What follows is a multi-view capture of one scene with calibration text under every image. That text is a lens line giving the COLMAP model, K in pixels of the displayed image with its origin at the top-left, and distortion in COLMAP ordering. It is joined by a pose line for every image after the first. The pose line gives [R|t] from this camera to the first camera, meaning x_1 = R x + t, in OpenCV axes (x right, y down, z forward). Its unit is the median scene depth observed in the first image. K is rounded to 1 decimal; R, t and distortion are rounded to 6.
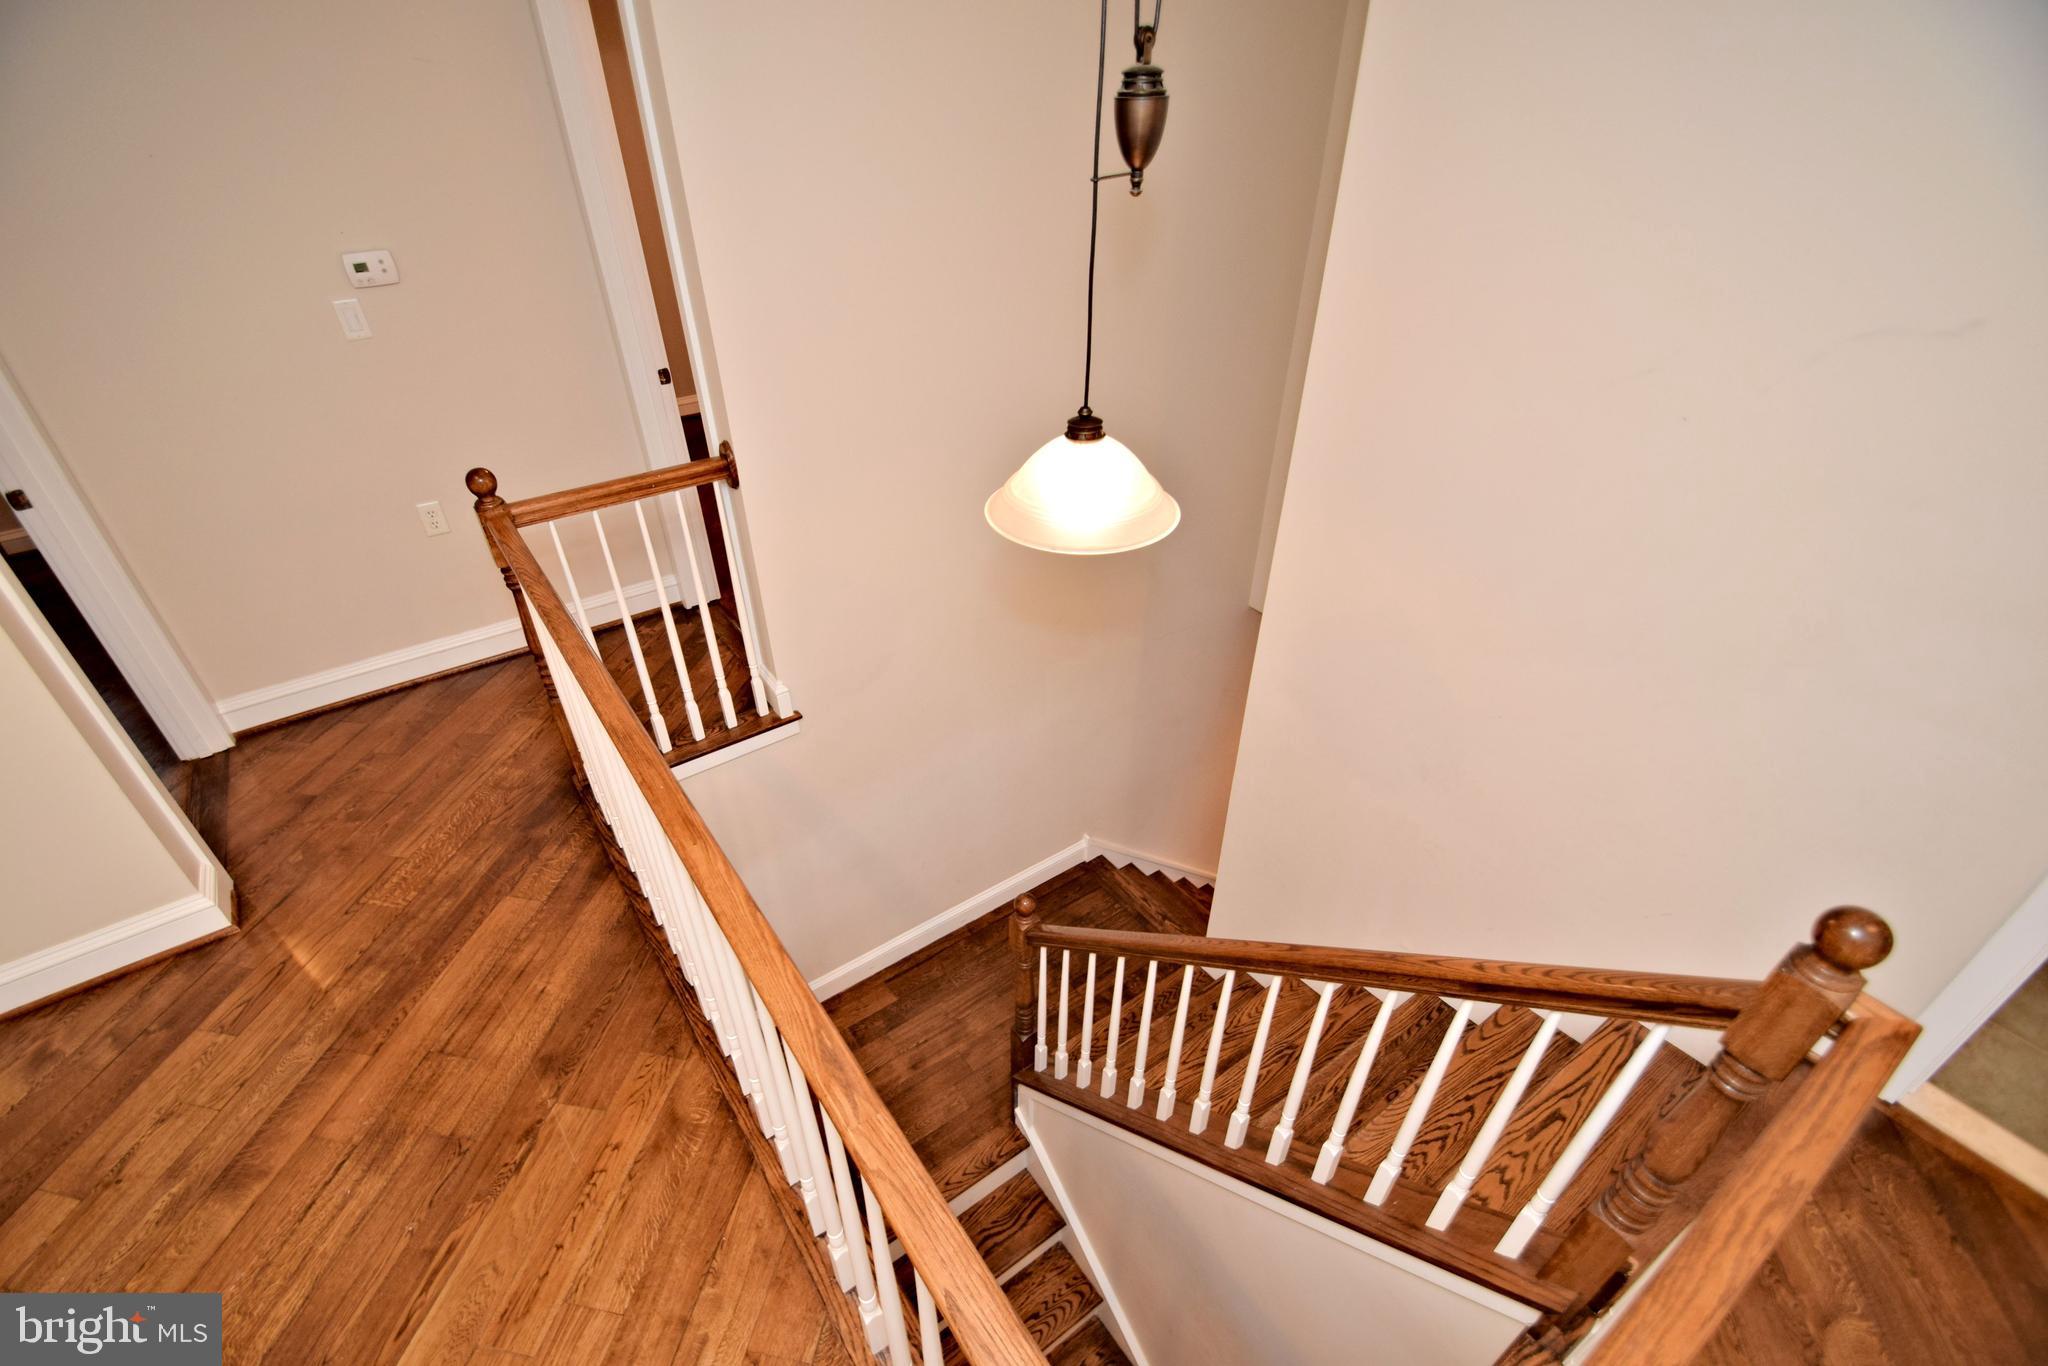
lens RADIAL K [[909.3, 0, 983.5], [0, 909.3, 710.5], [0, 0, 1]] dist [0.023651, -0.024149]
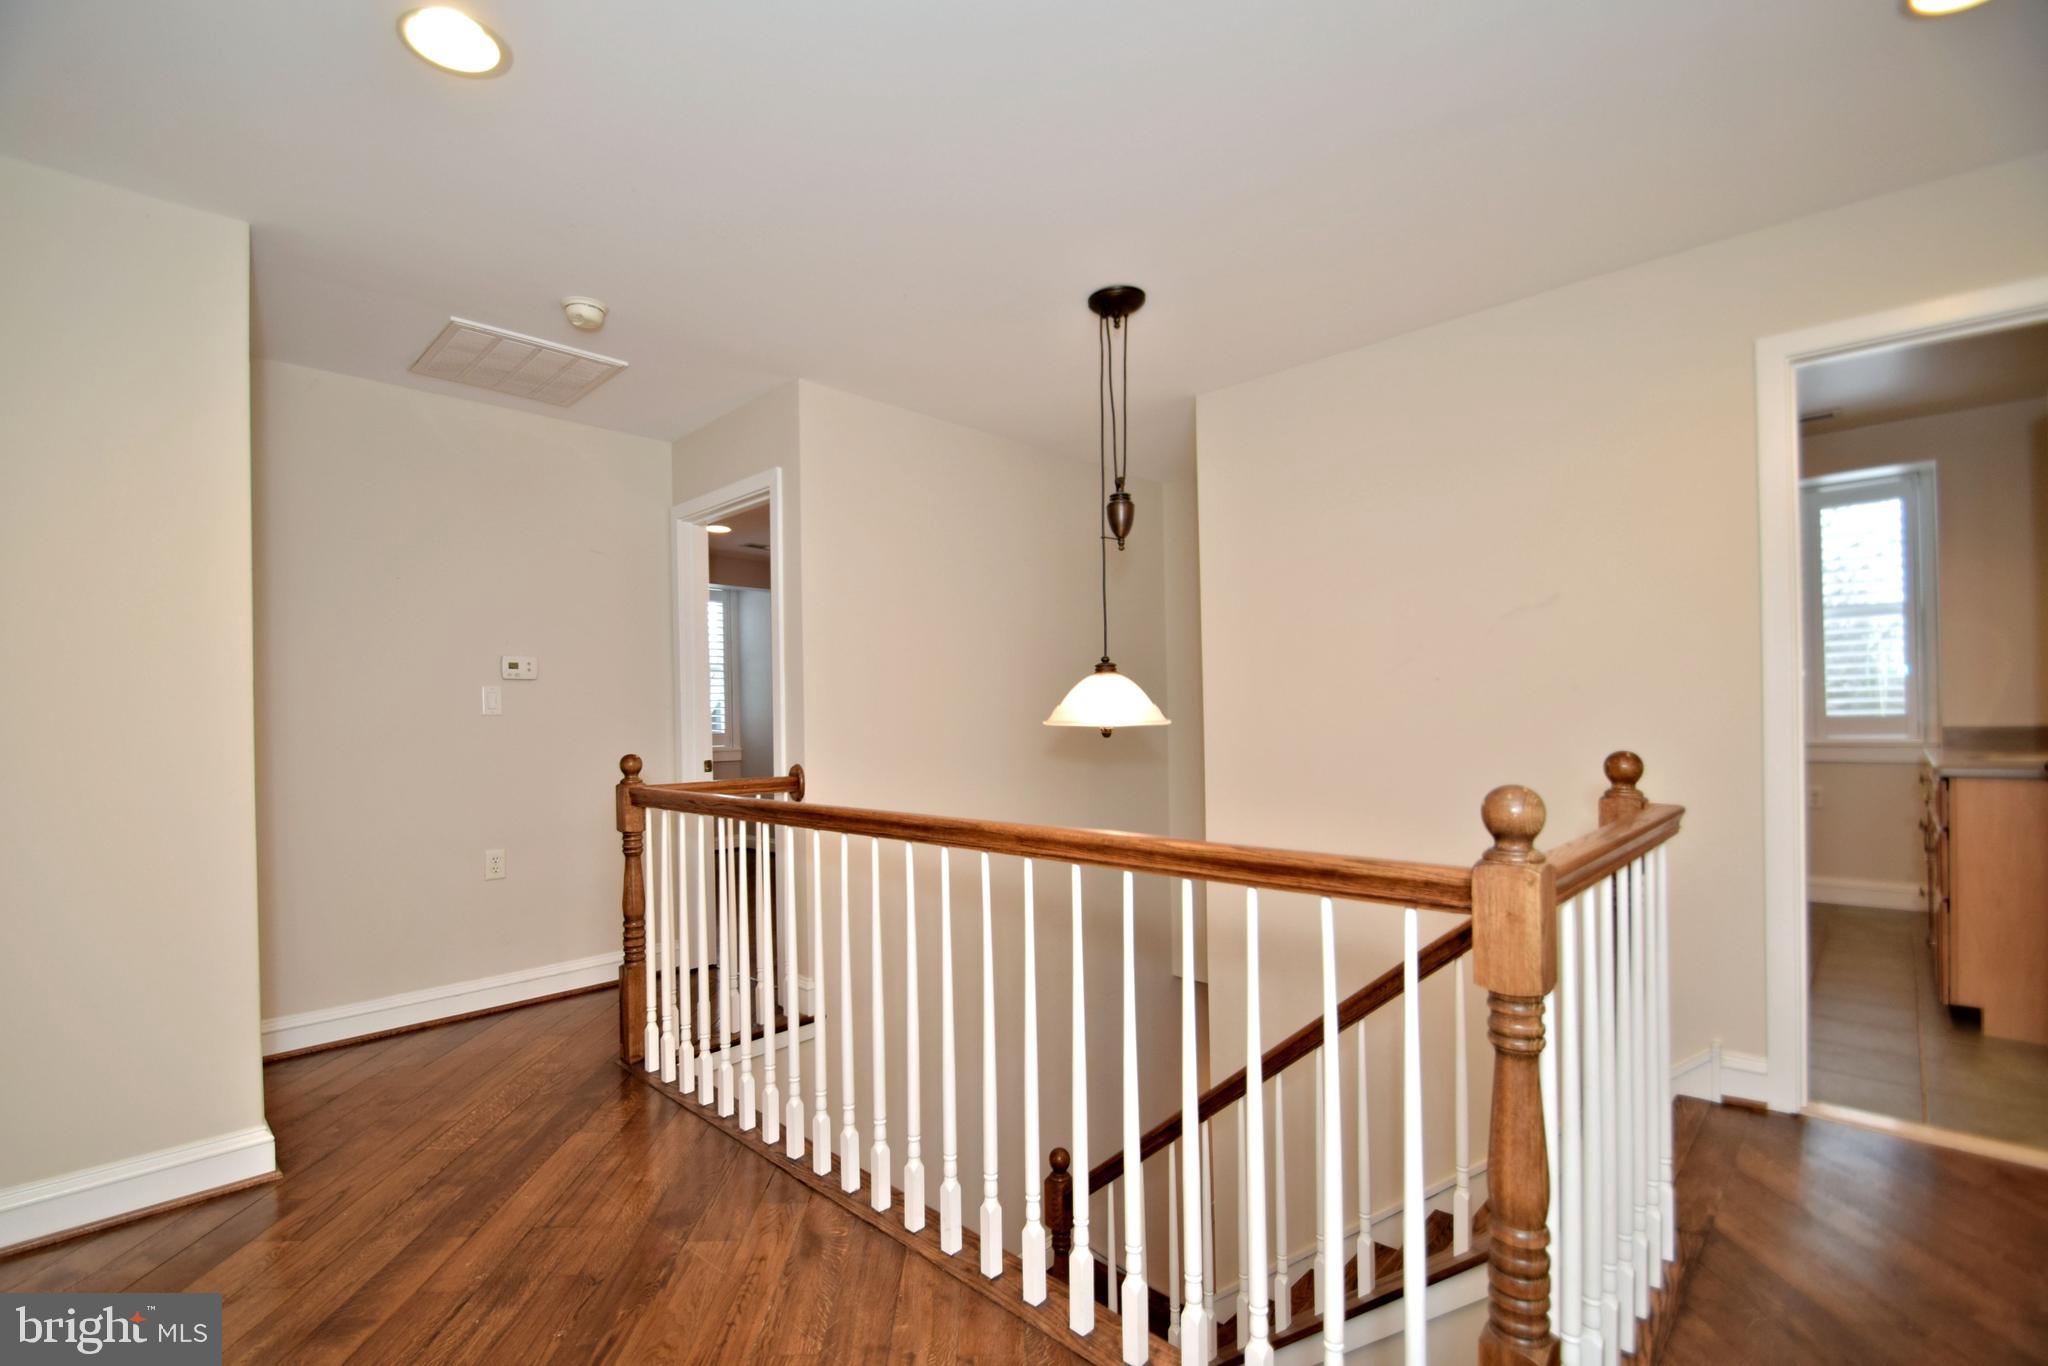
lens RADIAL K [[909.3, 0, 983.5], [0, 909.3, 710.5], [0, 0, 1]] dist [0.023651, -0.024149]
pose [[0.983276, 0.011676, 0.181747, -0.330536], [0.098441, 0.805523, -0.584330, 0.564869], [-0.153224, 0.592449, 0.790902, -0.171857]]
